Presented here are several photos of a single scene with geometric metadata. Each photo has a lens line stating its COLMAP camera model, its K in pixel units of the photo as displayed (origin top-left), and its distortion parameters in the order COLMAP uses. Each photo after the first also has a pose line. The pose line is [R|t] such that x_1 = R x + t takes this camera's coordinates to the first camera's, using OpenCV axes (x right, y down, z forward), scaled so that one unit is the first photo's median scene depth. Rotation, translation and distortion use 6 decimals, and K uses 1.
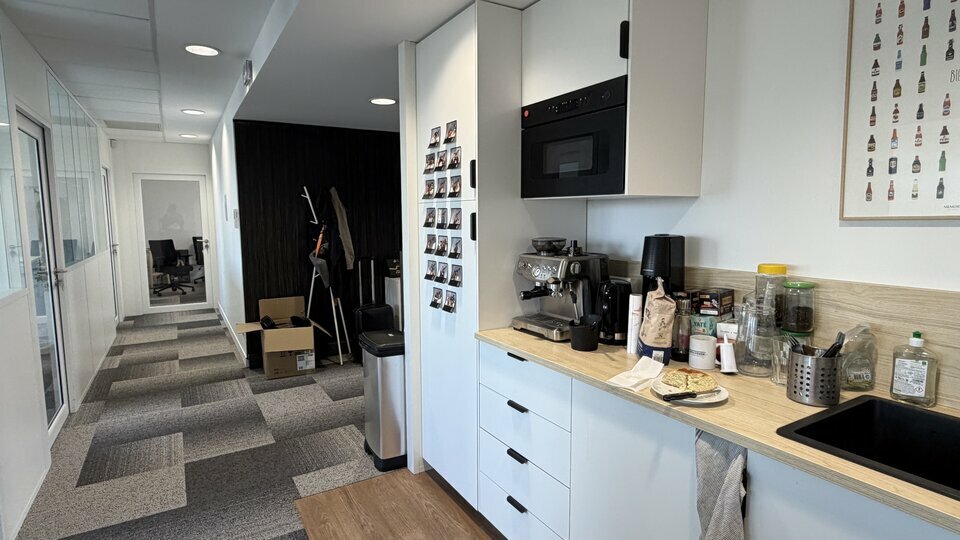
lens RADIAL K [[506.0, 0, 480.4], [0, 506.0, 270.9], [0, 0, 1]] dist [-0.006274, 0.000986]
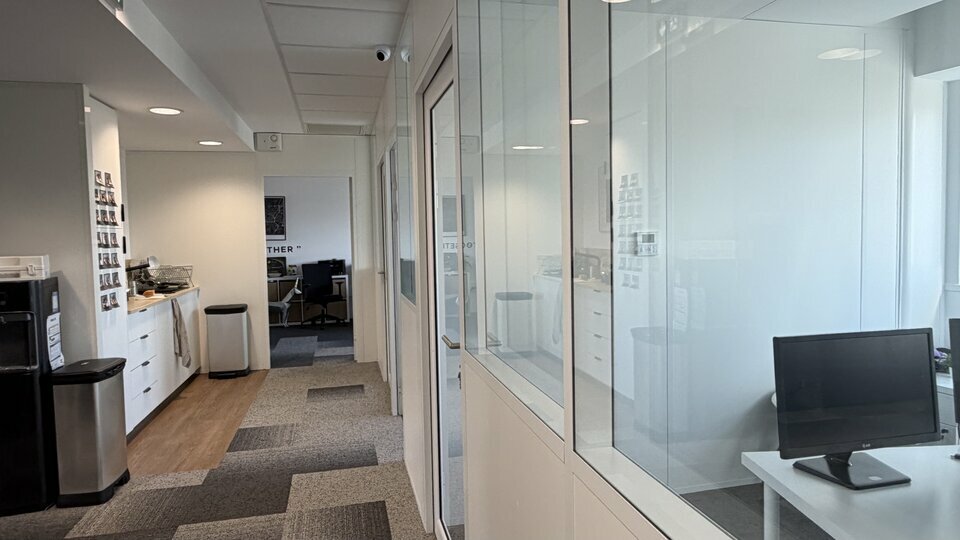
lens RADIAL K [[593.6, 0, 479.3], [0, 593.6, 266.2], [0, 0, 1]] dist [-0.007363, 0.005781]
pose [[-0.951551, 0.007430, 0.307401, -1.498072], [0.057605, 0.986316, 0.154474, -0.222497], [-0.302046, 0.164697, -0.938958, 2.193354]]
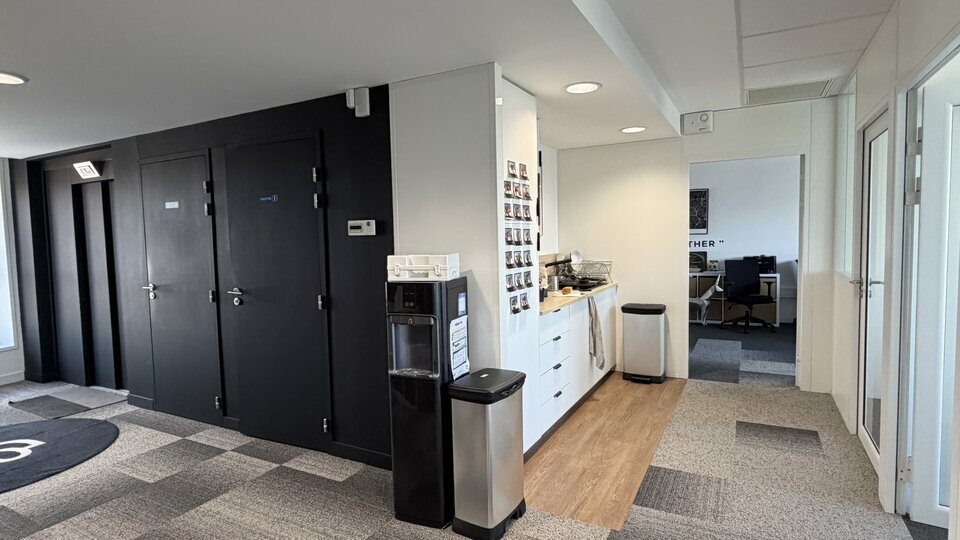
lens RADIAL K [[506.0, 0, 478.1], [0, 506.0, 266.6], [0, 0, 1]] dist [-0.006274, 0.000986]
pose [[-0.505580, -0.035814, 0.862036, -1.096338], [0.117924, 0.986893, 0.110164, -0.180925], [-0.854683, 0.157352, -0.494730, 1.715380]]
